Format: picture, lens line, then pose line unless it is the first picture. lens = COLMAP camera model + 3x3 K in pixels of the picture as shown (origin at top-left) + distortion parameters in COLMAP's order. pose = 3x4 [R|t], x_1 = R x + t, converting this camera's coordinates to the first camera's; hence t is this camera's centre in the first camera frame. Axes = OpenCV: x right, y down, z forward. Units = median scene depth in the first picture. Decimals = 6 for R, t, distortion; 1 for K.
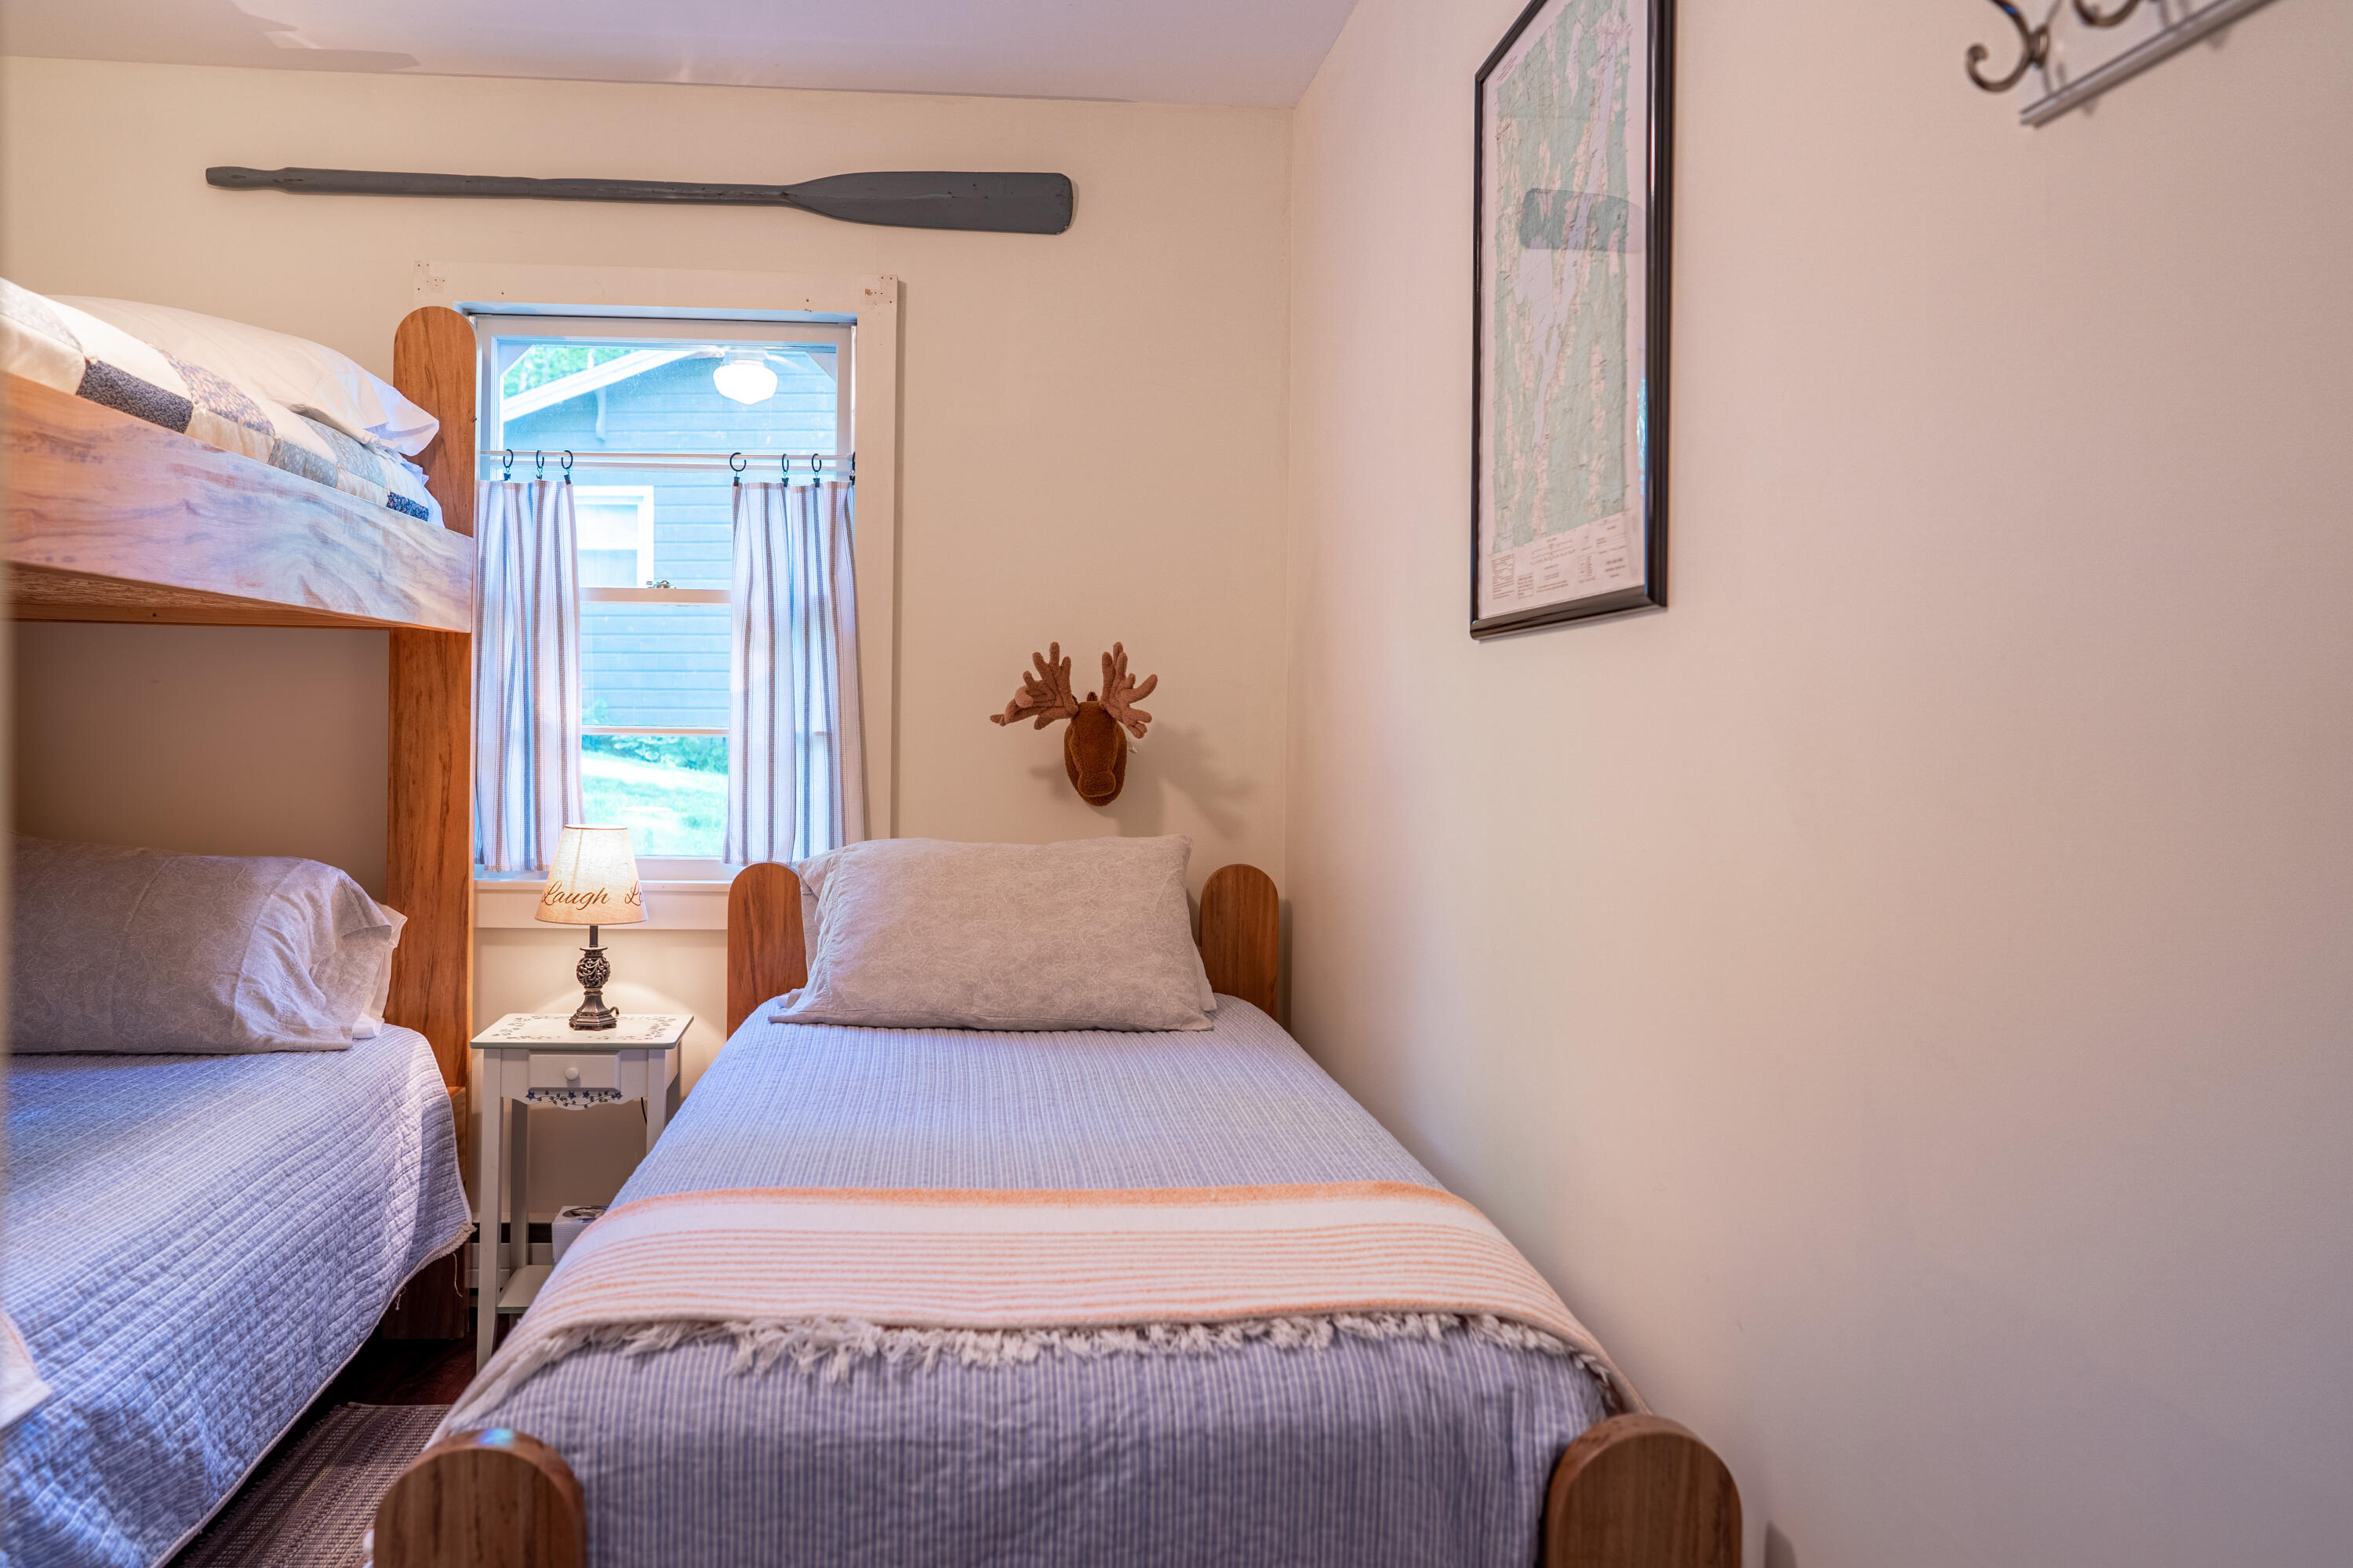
lens RADIAL K [[1608.9, 0, 1152.4], [0, 1608.9, 804.1], [0, 0, 1]] dist [-0.030971, 0.039223]
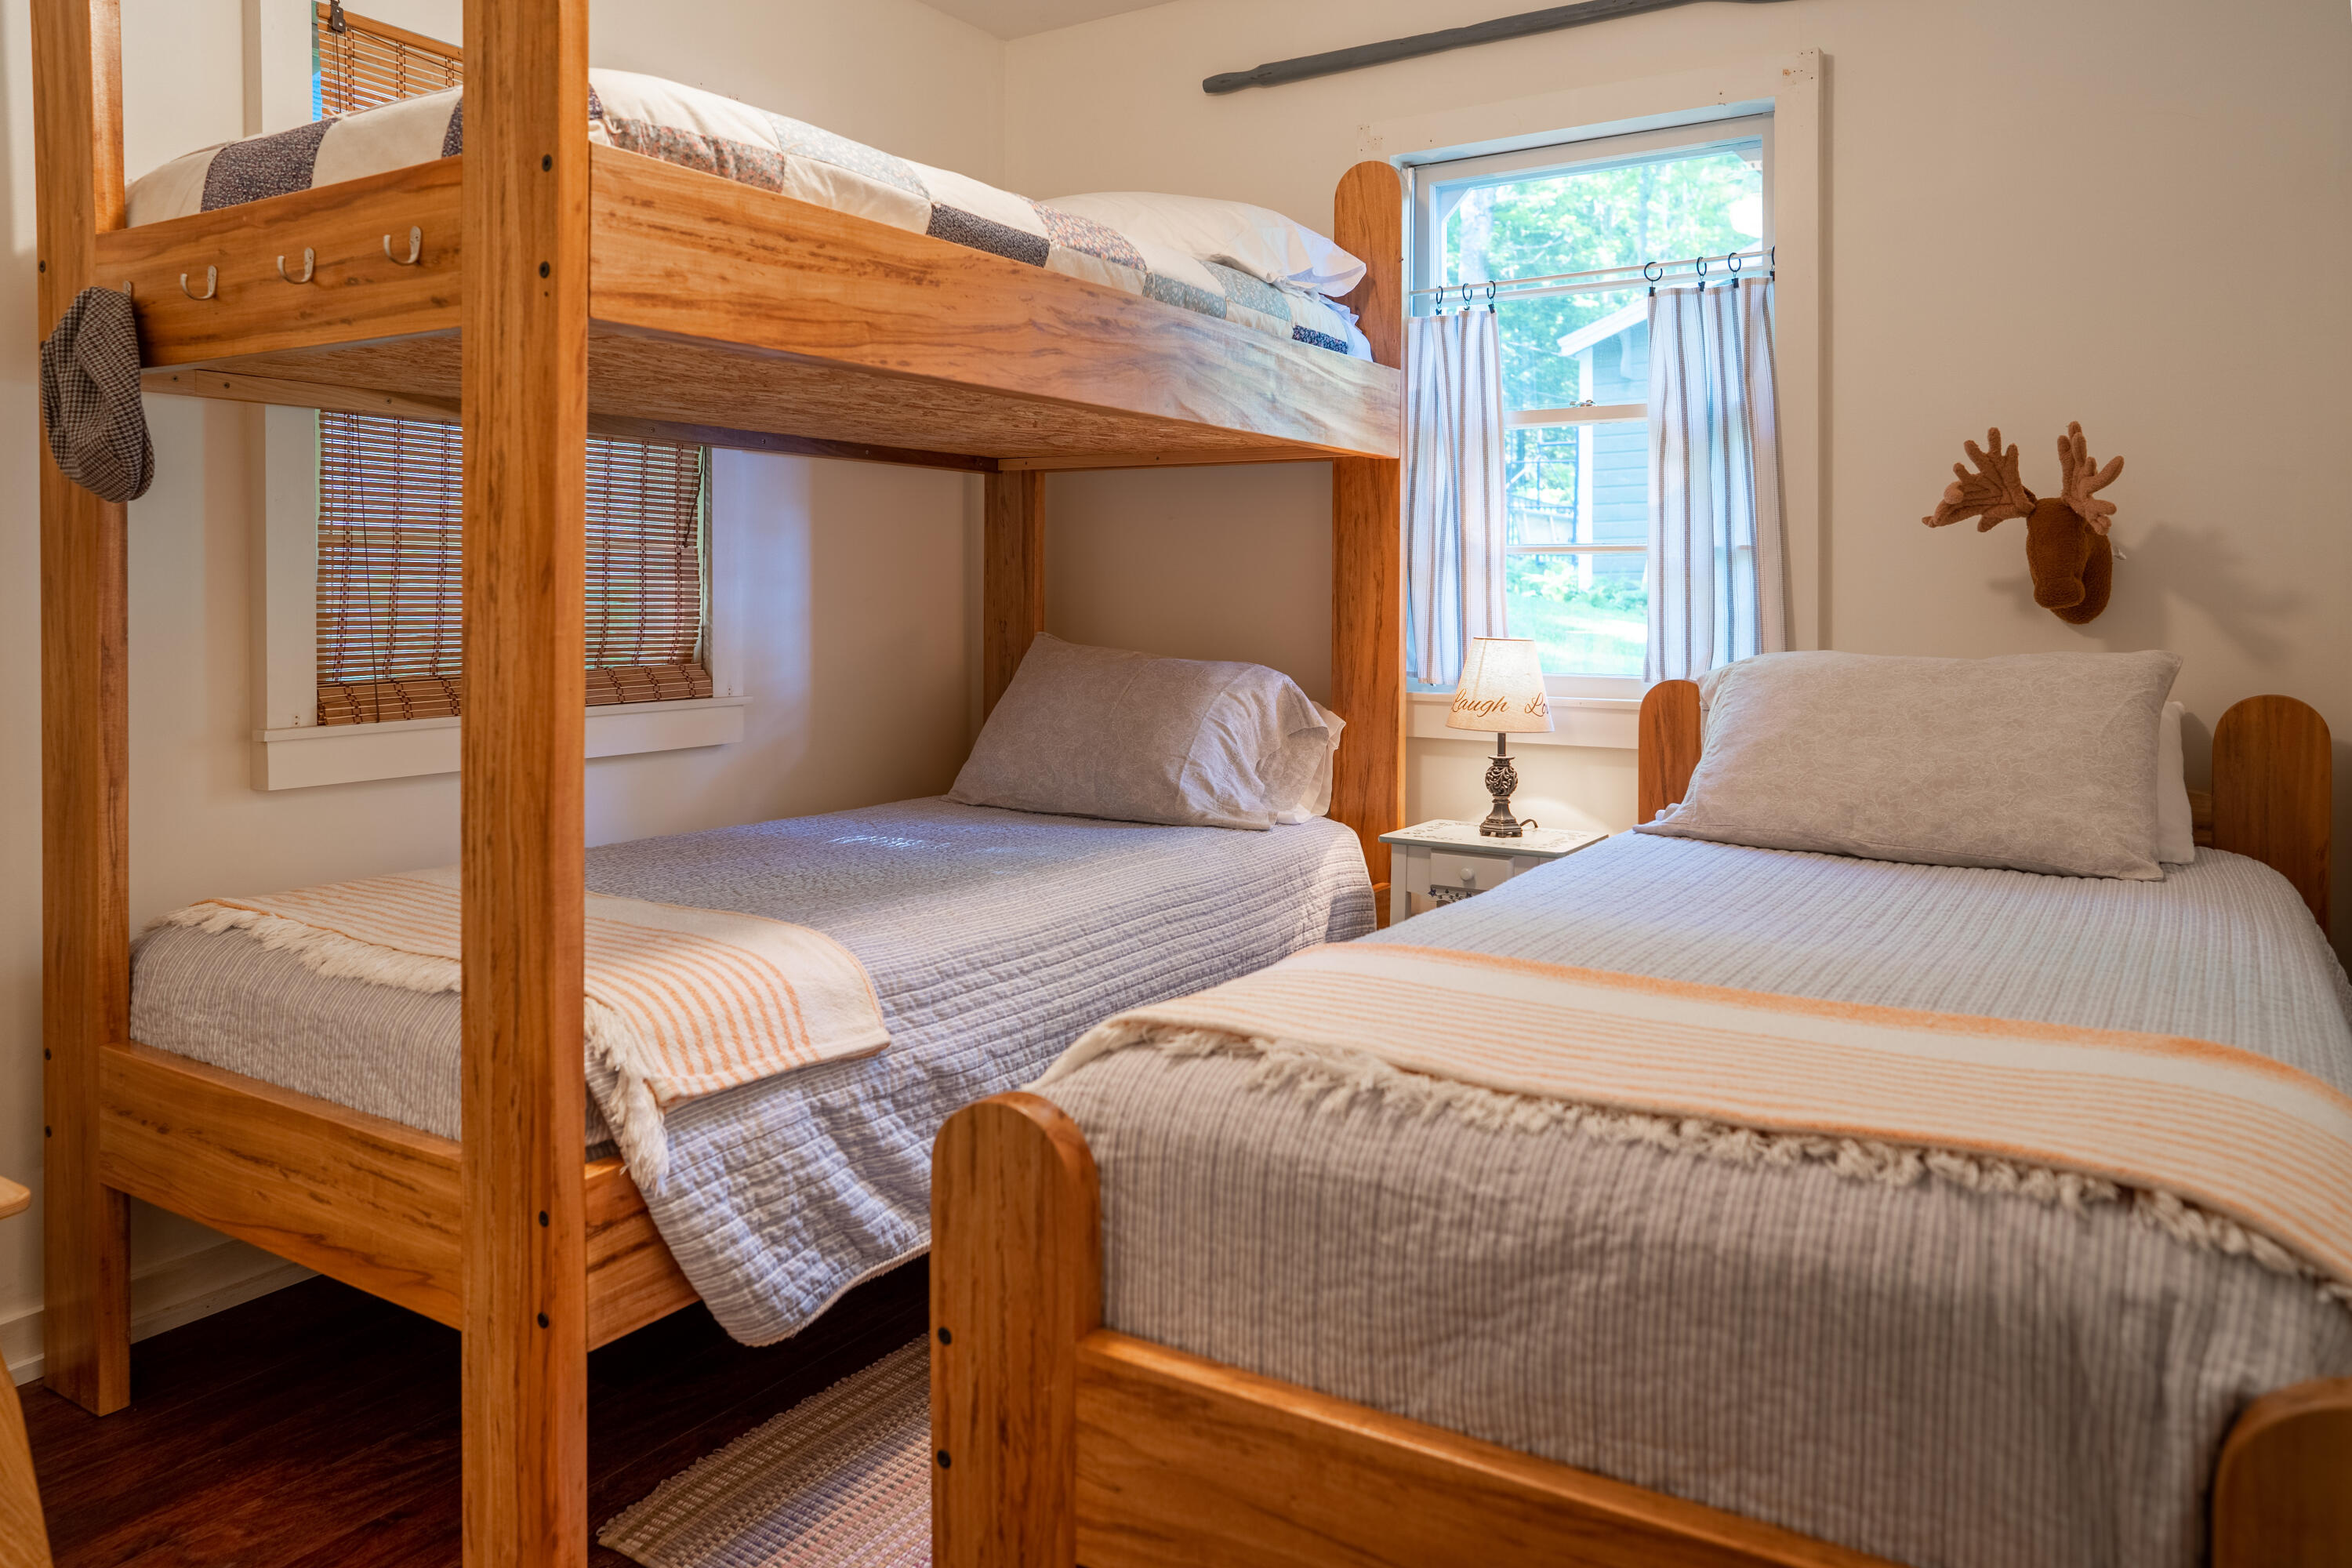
lens RADIAL K [[1590.0, 0, 1103.6], [0, 1590.0, 599.1], [0, 0, 1]] dist [-0.033911, 0.033878]
pose [[0.810020, -0.001710, -0.586399, 0.118634], [-0.013034, 0.999696, -0.020920, 0.037713], [0.586257, 0.024589, 0.809752, 0.074478]]
